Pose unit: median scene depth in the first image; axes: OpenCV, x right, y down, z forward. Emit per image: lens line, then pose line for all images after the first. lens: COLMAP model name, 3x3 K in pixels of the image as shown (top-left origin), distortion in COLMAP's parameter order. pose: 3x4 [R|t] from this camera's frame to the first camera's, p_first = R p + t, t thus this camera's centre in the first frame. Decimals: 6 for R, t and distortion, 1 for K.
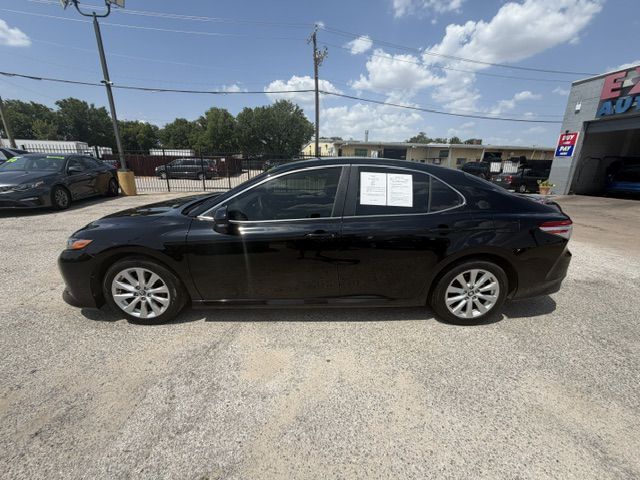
lens RADIAL K [[253.0, 0, 318.5], [0, 253.0, 236.5], [0, 0, 1]] dist [0.004221, -0.000621]
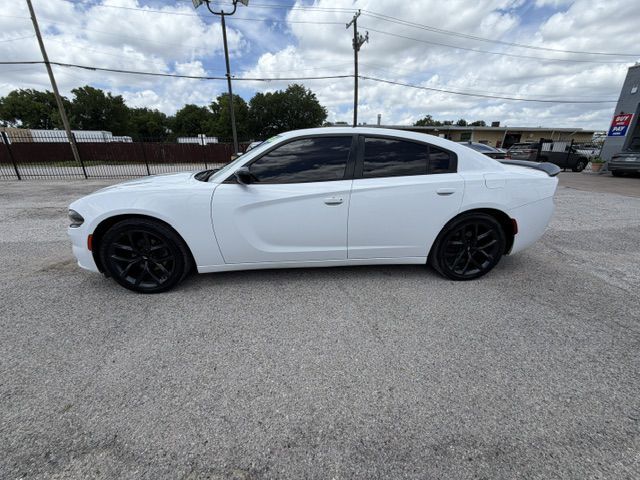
lens RADIAL K [[253.0, 0, 319.9], [0, 253.0, 236.5], [0, 0, 1]] dist [0.004221, -0.000621]
pose [[0.999717, -0.021771, 0.009583, -0.145089], [0.021250, 0.998445, 0.051541, 0.015293], [-0.010690, -0.051323, 0.998625, -0.047338]]
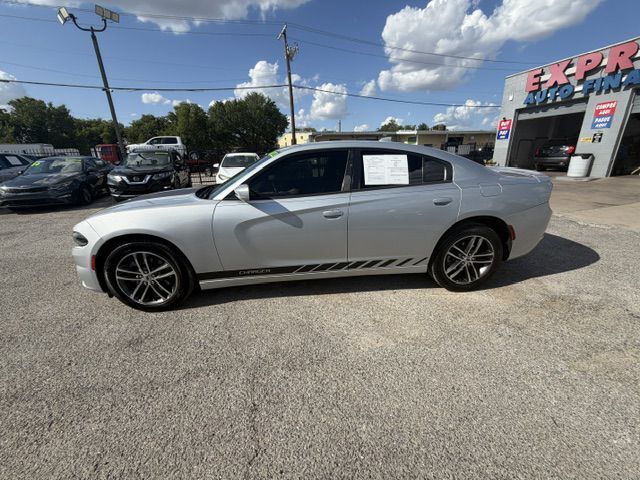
lens RADIAL K [[253.0, 0, 318.3], [0, 253.0, 236.5], [0, 0, 1]] dist [0.004221, -0.000621]
pose [[0.994442, -0.072358, 0.076475, -0.014310], [0.069866, 0.996950, 0.034784, 0.018418], [-0.078759, -0.029248, 0.996465, -0.062713]]
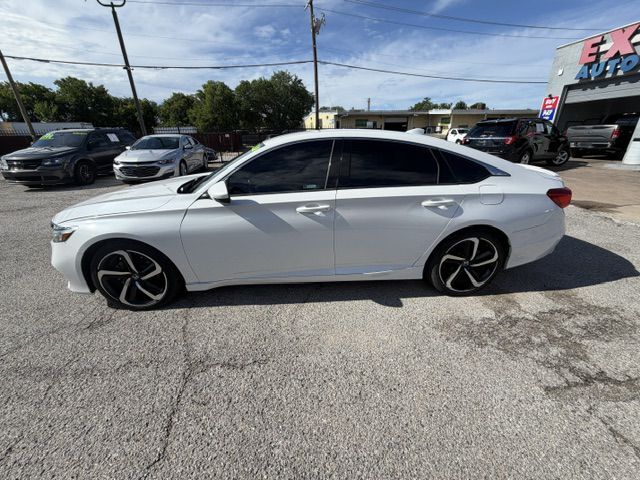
lens RADIAL K [[253.0, 0, 318.7], [0, 253.0, 235.1], [0, 0, 1]] dist [0.004221, -0.000621]
pose [[0.999390, -0.029924, -0.018006, 0.003012], [0.031478, 0.995143, 0.093268, 0.016014], [0.015128, -0.093778, 0.995478, -0.055312]]
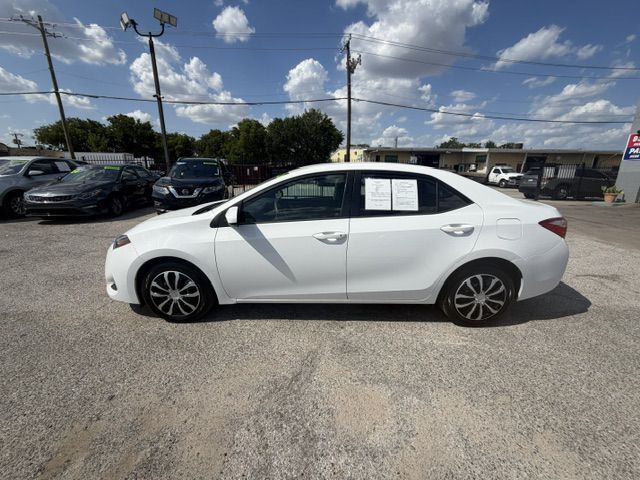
lens RADIAL K [[253.0, 0, 319.7], [0, 253.0, 236.0], [0, 0, 1]] dist [0.004221, -0.000621]
pose [[0.995550, 0.012742, -0.093369, -0.018563], [-0.015448, 0.999480, -0.028315, -0.002415], [0.092960, 0.029631, 0.995229, 0.009021]]
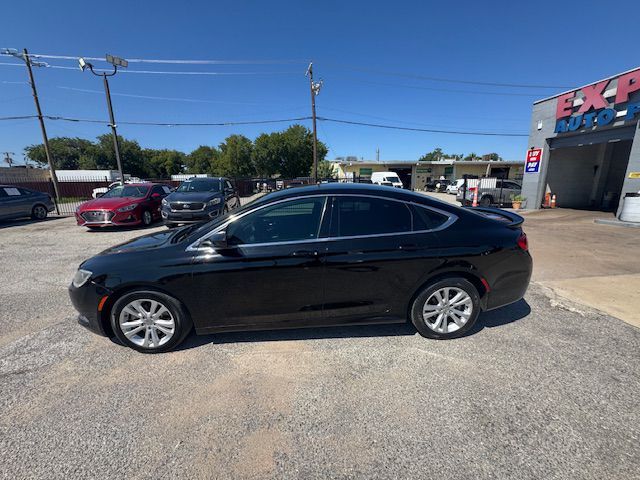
lens RADIAL K [[253.0, 0, 319.1], [0, 253.0, 235.4], [0, 0, 1]] dist [0.004221, -0.000621]
pose [[0.996532, -0.010669, -0.082523, 0.080447], [0.004525, 0.997226, -0.074291, 0.005040], [0.083086, 0.073660, 0.993816, -0.029924]]
